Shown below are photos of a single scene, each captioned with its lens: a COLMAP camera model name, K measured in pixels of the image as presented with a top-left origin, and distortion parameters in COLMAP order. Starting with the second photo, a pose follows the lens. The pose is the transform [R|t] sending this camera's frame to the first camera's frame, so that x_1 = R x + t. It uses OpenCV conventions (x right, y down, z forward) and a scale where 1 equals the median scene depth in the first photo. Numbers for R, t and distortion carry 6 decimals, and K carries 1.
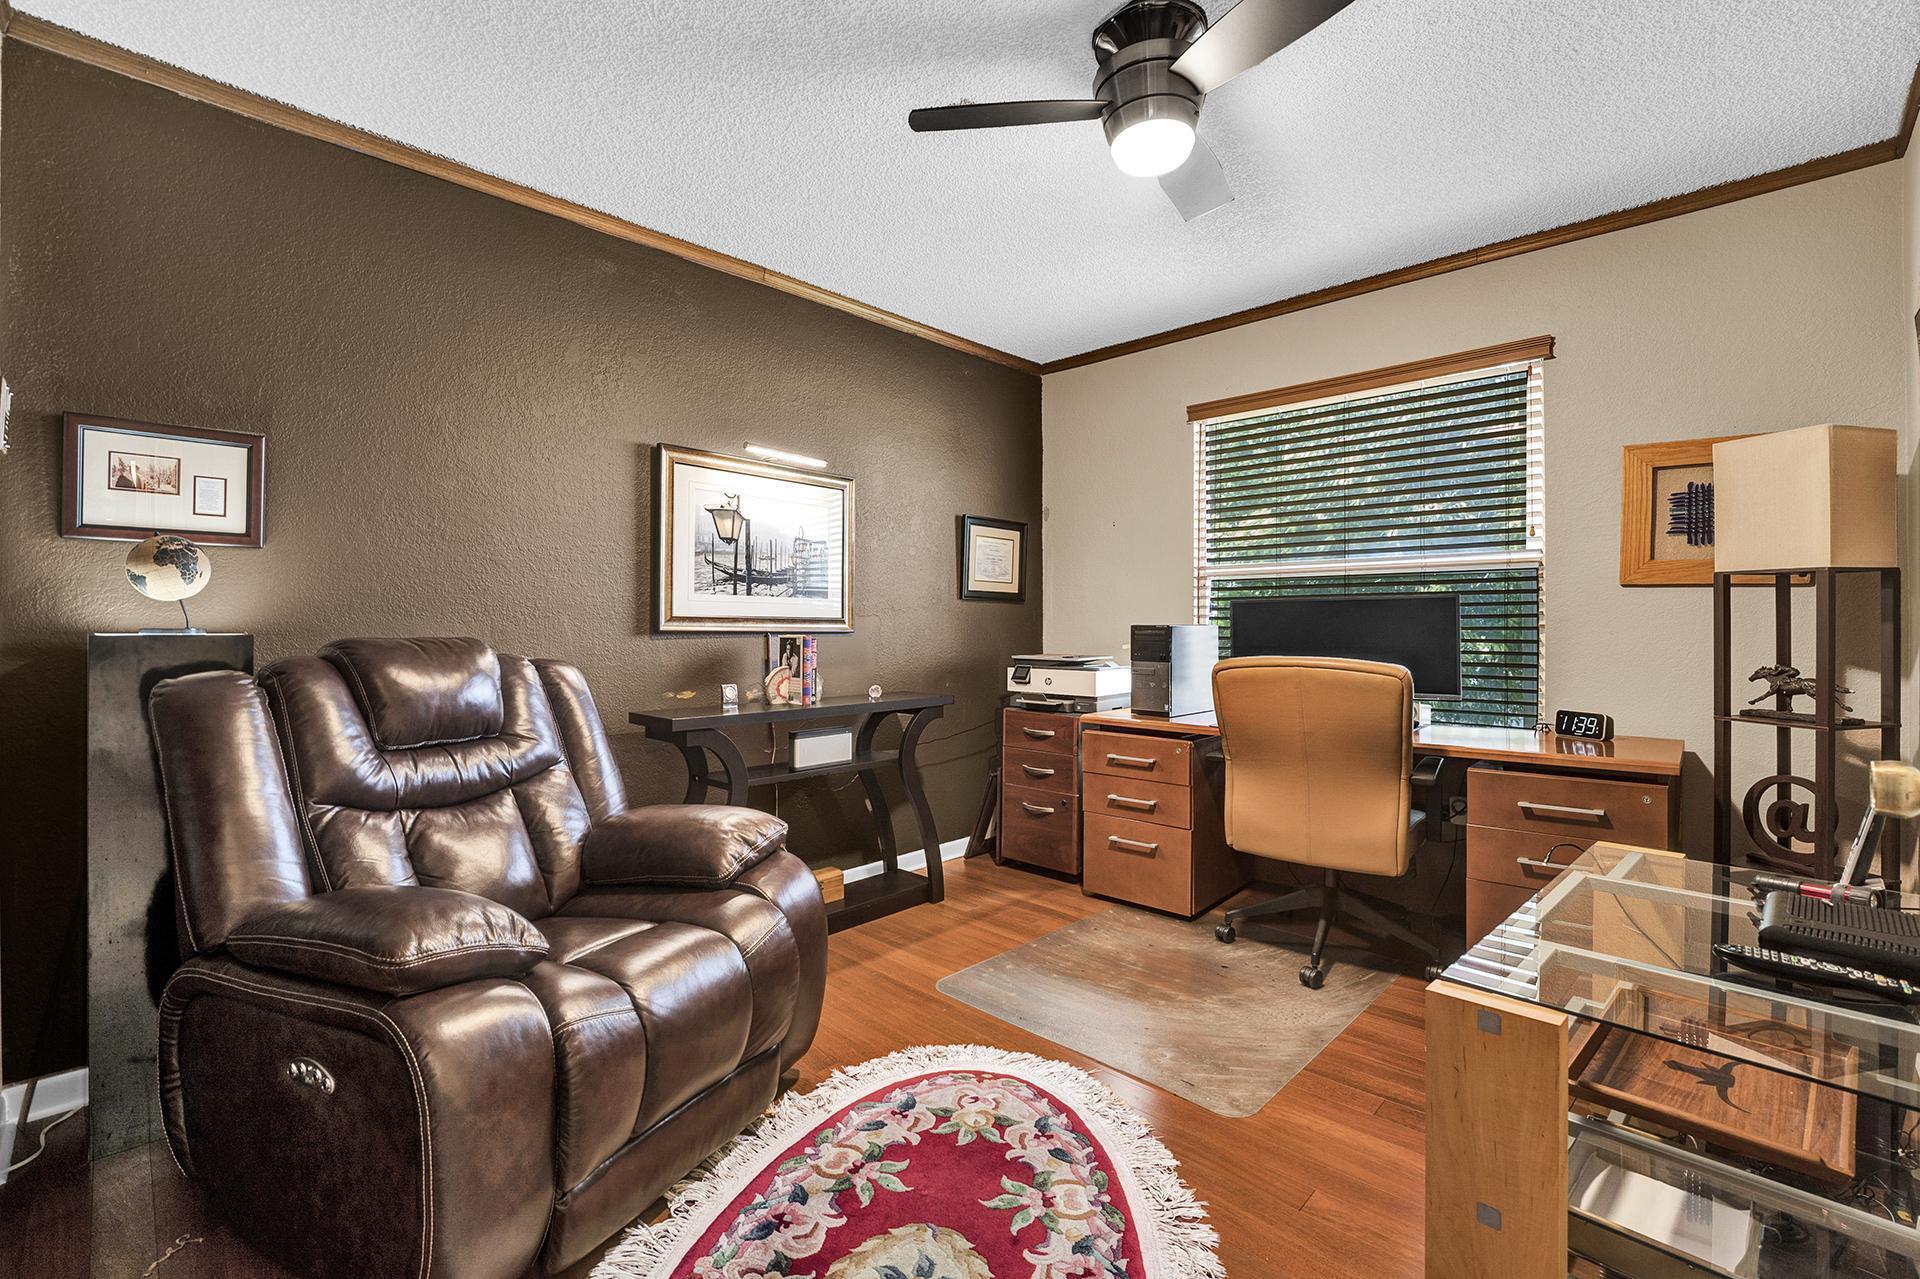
lens RADIAL K [[857.3, 0, 955.0], [0, 857.3, 633.2], [0, 0, 1]] dist [-0.000494, 0.000012]
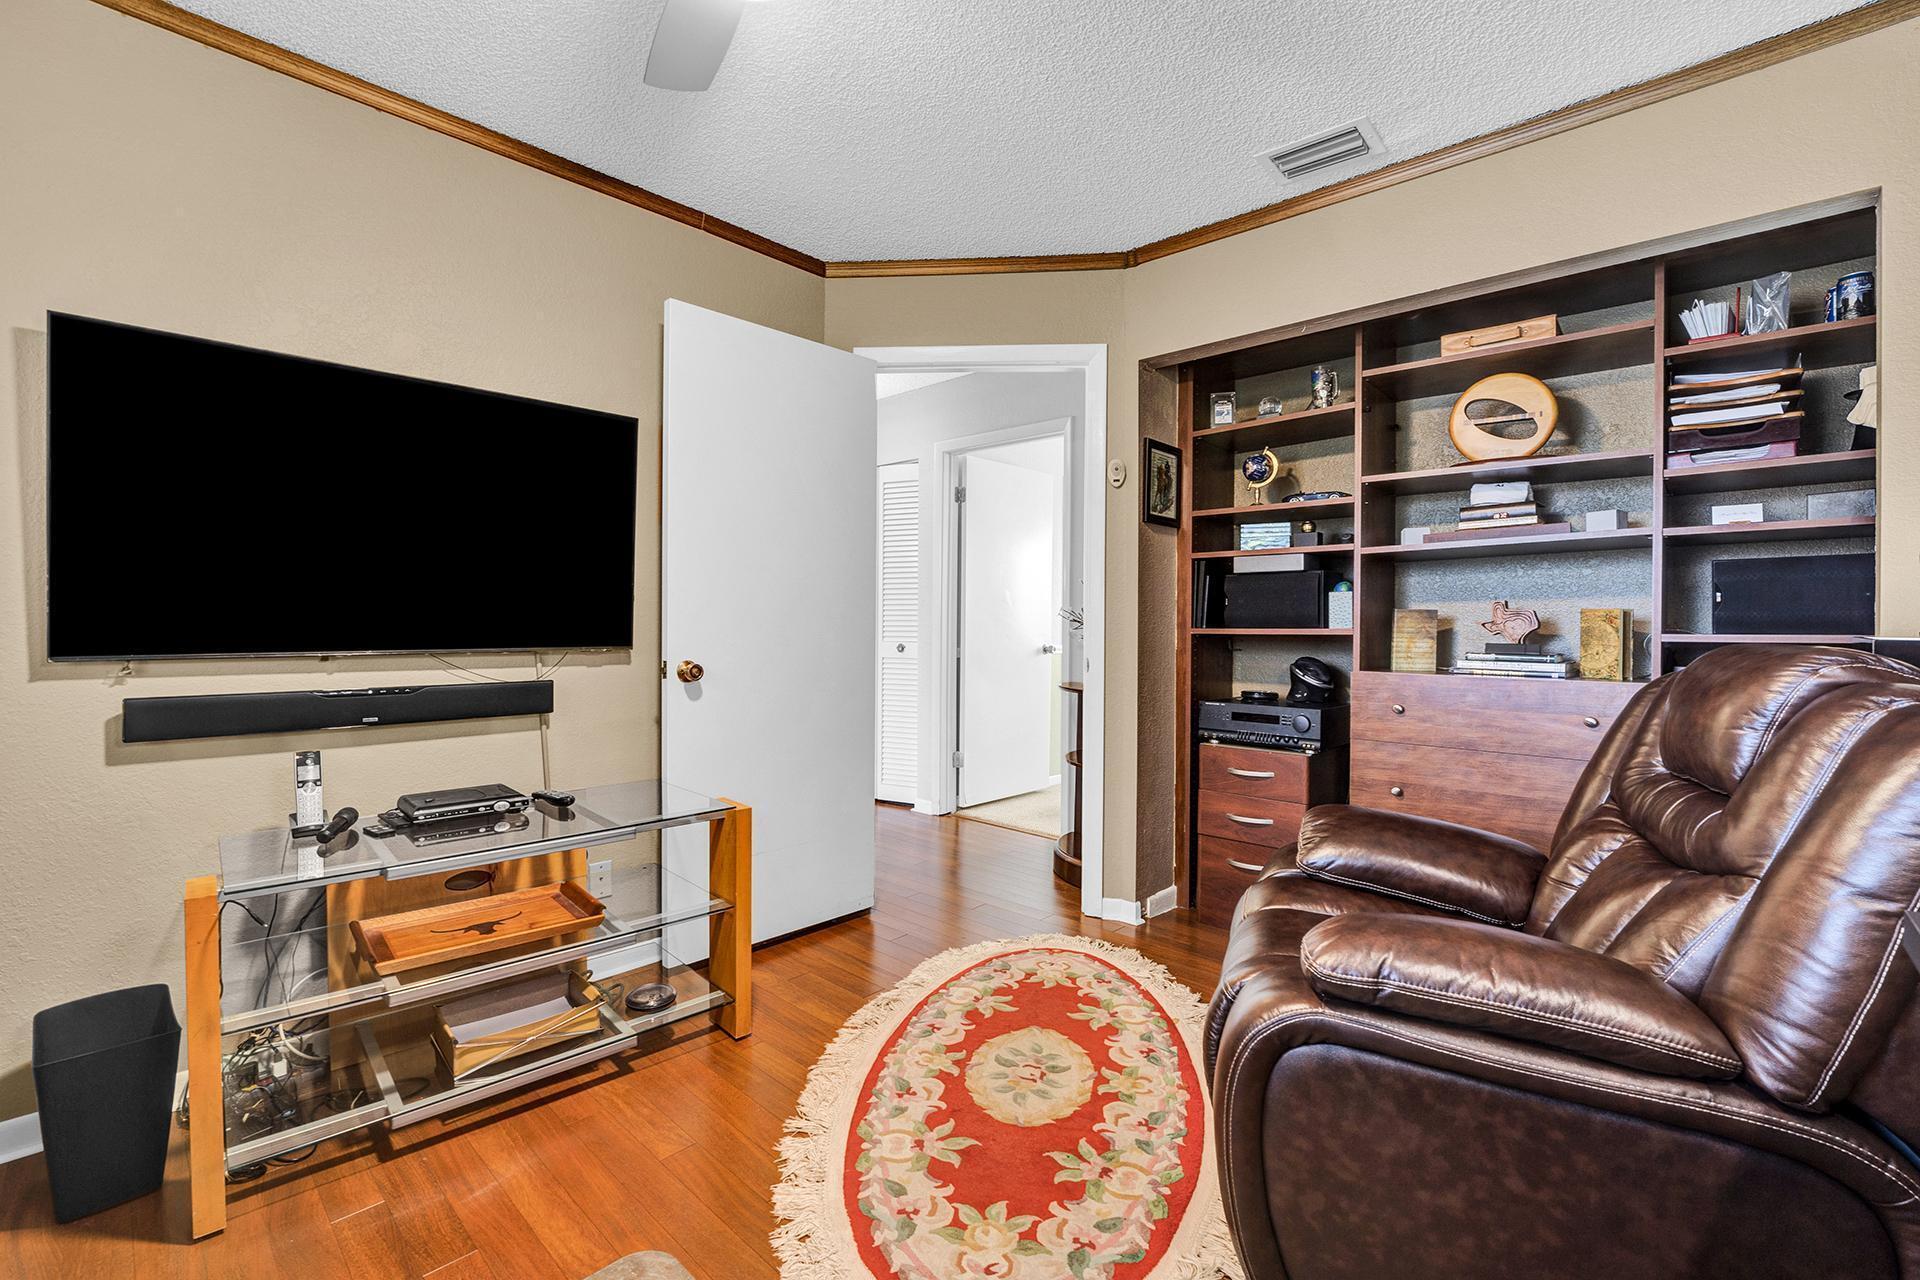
lens RADIAL K [[857.3, 0, 965.2], [0, 857.3, 638.5], [0, 0, 1]] dist [-0.000494, 0.000012]
pose [[-0.999648, -0.010637, -0.024290, 0.078954], [-0.010956, 0.999855, 0.013008, -0.004696], [0.024148, 0.013269, -0.999620, 2.008050]]
